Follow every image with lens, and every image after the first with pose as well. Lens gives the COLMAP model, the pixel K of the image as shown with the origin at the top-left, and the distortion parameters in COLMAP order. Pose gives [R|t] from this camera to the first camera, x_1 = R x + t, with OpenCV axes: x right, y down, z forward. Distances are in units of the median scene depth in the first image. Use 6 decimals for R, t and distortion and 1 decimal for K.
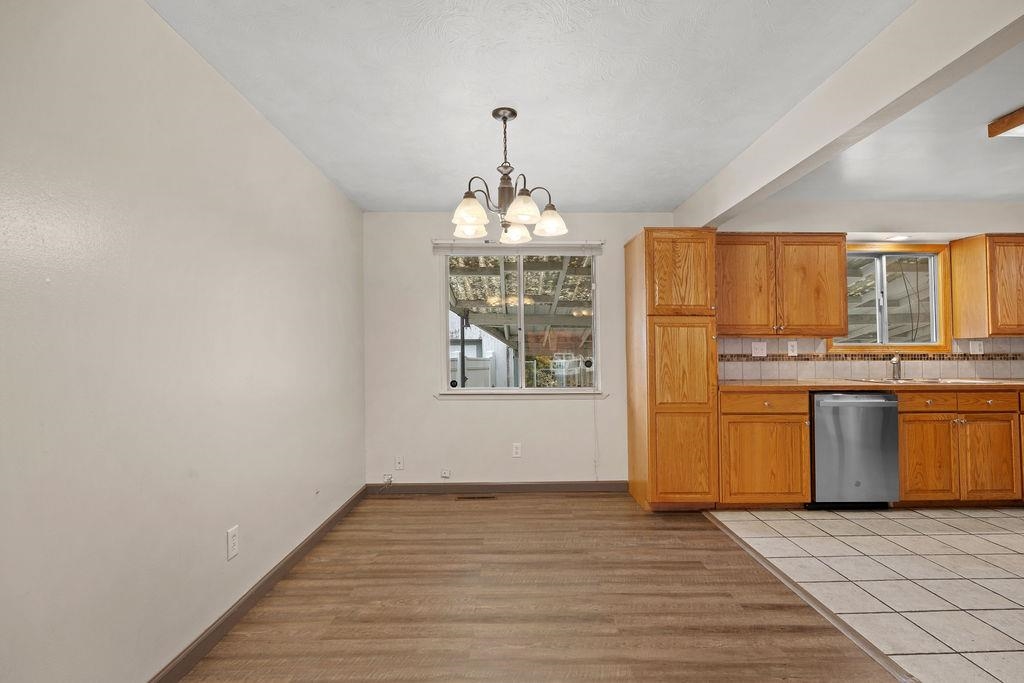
lens RADIAL K [[497.7, 0, 526.5], [0, 497.7, 338.0], [0, 0, 1]] dist [-0.001127, -0.000010]
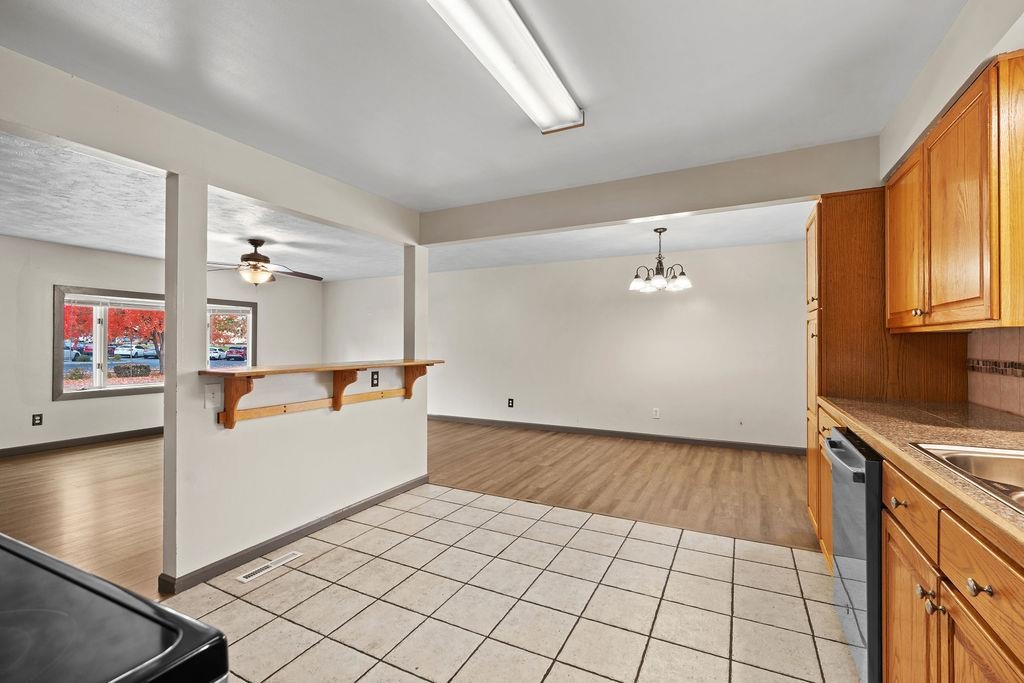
lens RADIAL K [[447.7, 0, 517.5], [0, 447.7, 338.5], [0, 0, 1]] dist [-0.004617, 0.000108]
pose [[-0.476373, -0.003272, -0.879237, 1.168906], [0.030586, 0.999326, -0.020290, 0.003072], [0.878711, -0.036558, -0.475952, 0.866271]]
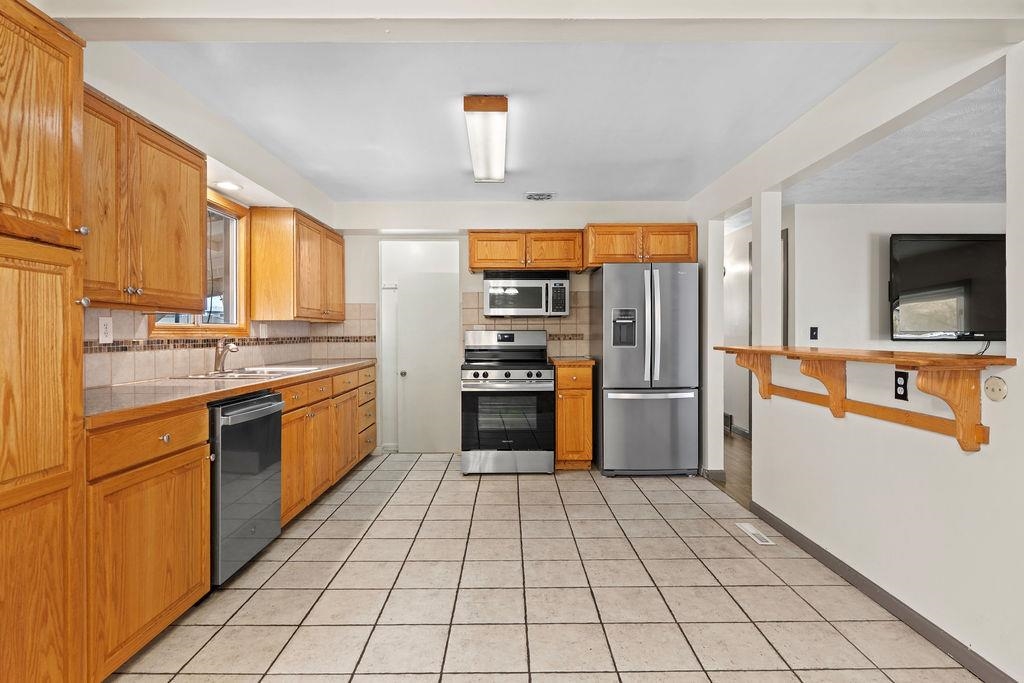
lens RADIAL K [[529.8, 0, 511.8], [0, 529.8, 330.4], [0, 0, 1]] dist [-0.005358, 0.001621]
pose [[0.025628, 0.008640, 0.999634, -0.048916], [-0.028415, 0.999565, -0.007911, 0.014529], [-0.999268, -0.028202, 0.025862, 0.593042]]
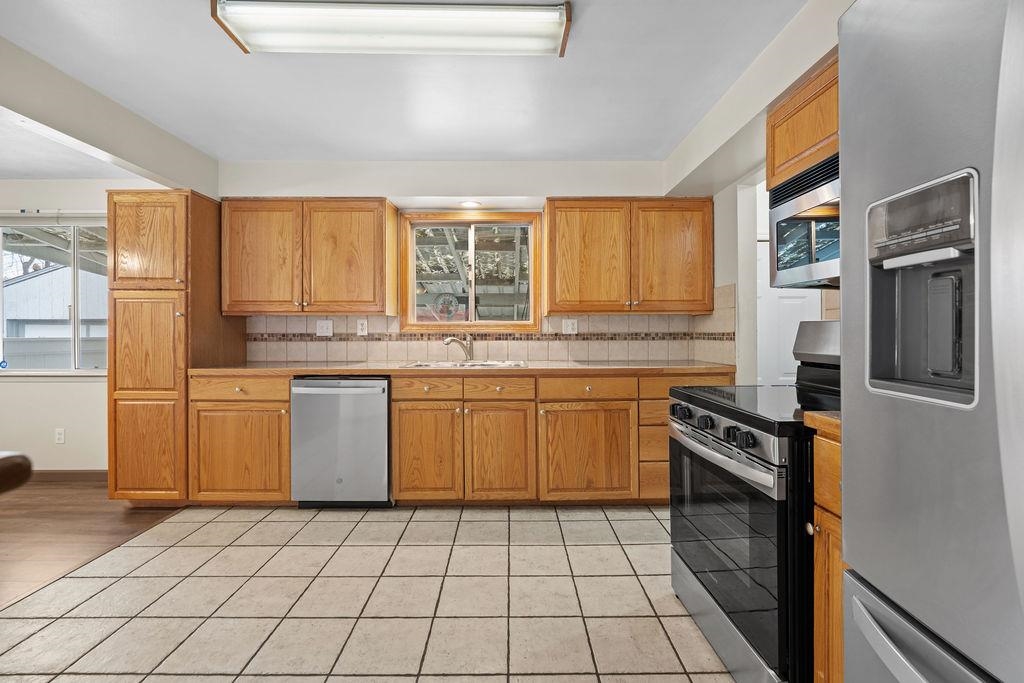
lens RADIAL K [[447.7, 0, 510.8], [0, 447.7, 331.1], [0, 0, 1]] dist [-0.004617, 0.000108]
pose [[0.999774, 0.001496, -0.021209, 0.920097], [-0.000837, 0.999517, 0.031069, 0.002602], [0.021245, -0.031045, 0.999292, 0.206980]]
